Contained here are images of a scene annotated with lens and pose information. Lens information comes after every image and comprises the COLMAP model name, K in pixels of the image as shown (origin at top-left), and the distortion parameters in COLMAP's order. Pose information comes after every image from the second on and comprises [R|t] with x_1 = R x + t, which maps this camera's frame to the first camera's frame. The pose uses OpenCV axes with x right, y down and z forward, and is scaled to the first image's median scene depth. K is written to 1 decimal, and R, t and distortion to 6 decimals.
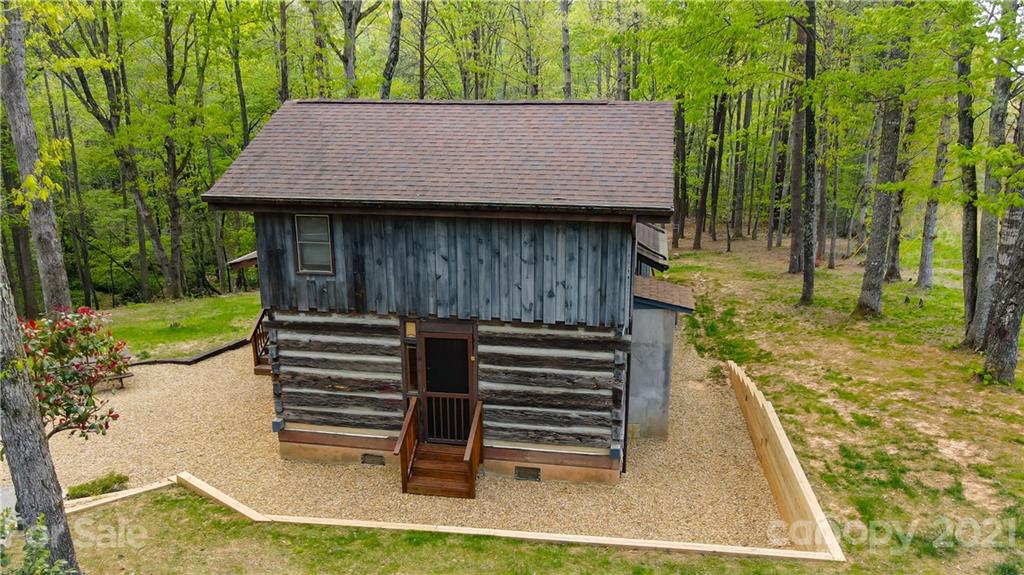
lens RADIAL K [[753.9, 0, 512.7], [0, 753.9, 288.9], [0, 0, 1]] dist [0.023737, 0.003030]
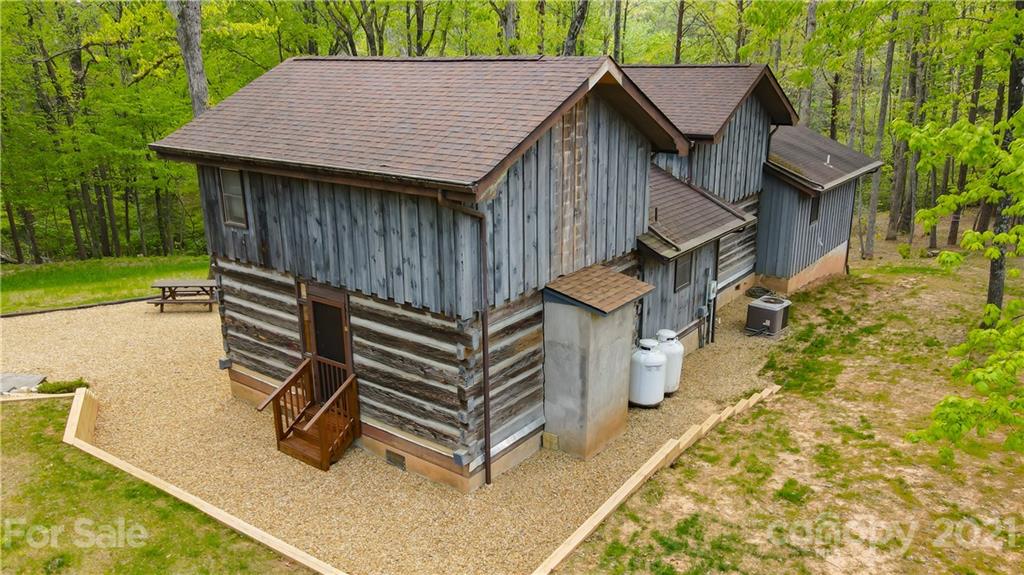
lens RADIAL K [[753.9, 0, 513.4], [0, 753.9, 285.1], [0, 0, 1]] dist [0.023737, 0.003030]
pose [[0.891097, 0.125949, -0.435985, 0.542557], [-0.107560, 0.991957, 0.066722, -0.049409], [0.440882, -0.012562, 0.897477, 0.231269]]
